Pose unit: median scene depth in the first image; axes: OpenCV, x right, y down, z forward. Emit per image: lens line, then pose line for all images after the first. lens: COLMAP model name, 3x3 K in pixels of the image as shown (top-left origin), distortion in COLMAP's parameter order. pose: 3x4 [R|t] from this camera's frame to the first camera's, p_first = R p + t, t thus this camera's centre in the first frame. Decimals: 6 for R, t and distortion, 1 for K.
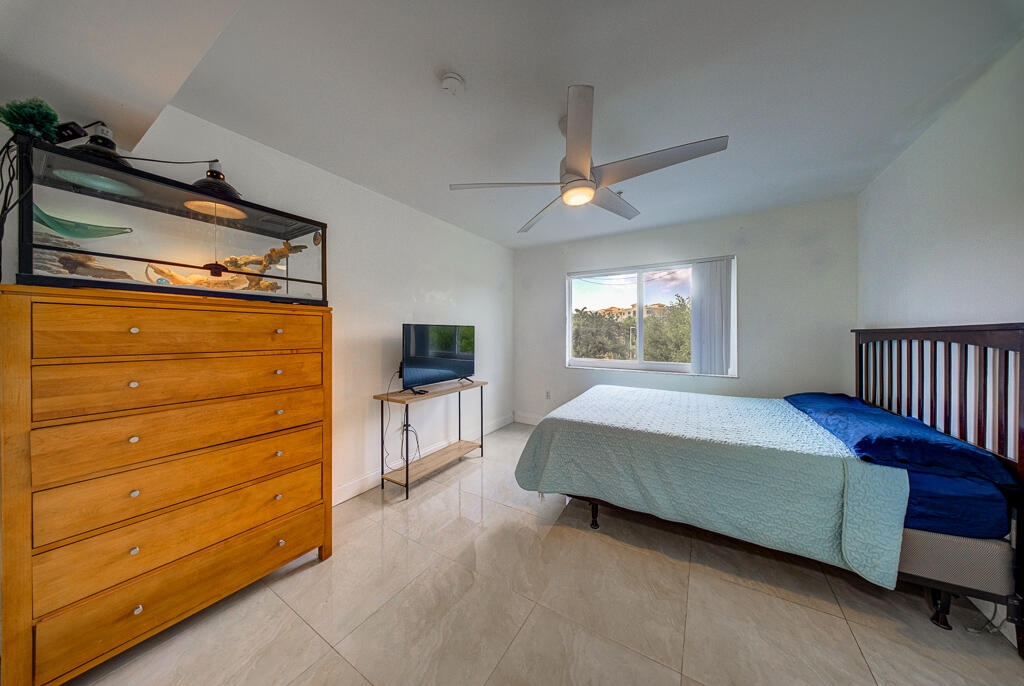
lens RADIAL K [[309.7, 0, 513.2], [0, 309.7, 336.7], [0, 0, 1]] dist [-0.000168, -0.000105]
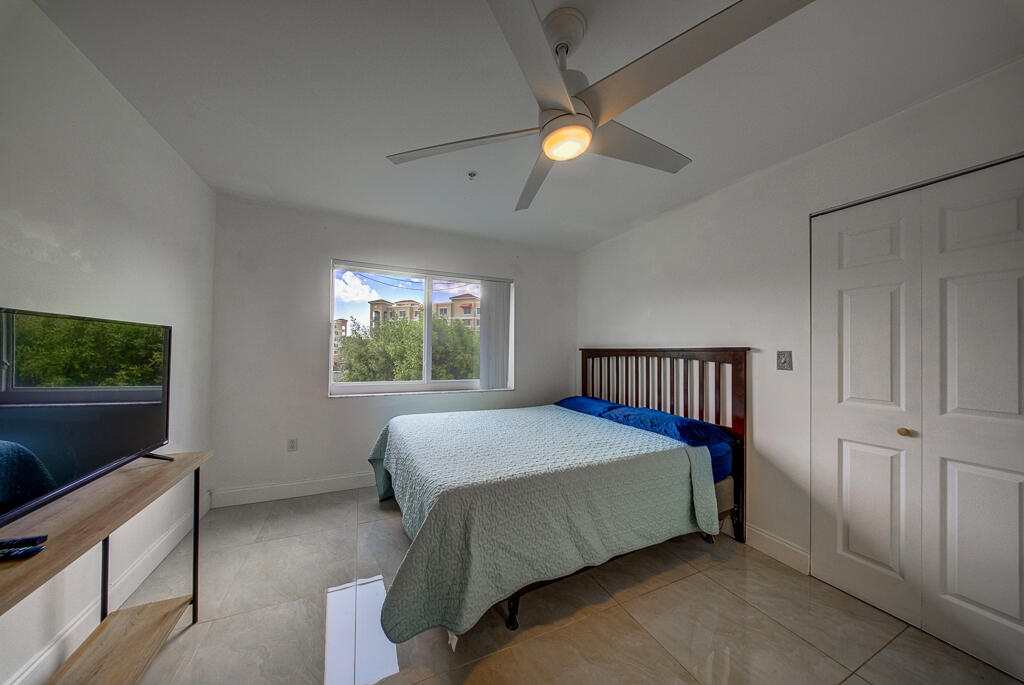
lens RADIAL K [[313.9, 0, 510.1], [0, 313.9, 345.0], [0, 0, 1]] dist [-0.000659, -0.000120]
pose [[0.583766, 0.022721, 0.811604, -0.242075], [-0.008232, 0.999723, -0.022066, -0.004186], [-0.811880, 0.006201, 0.583791, 0.426147]]
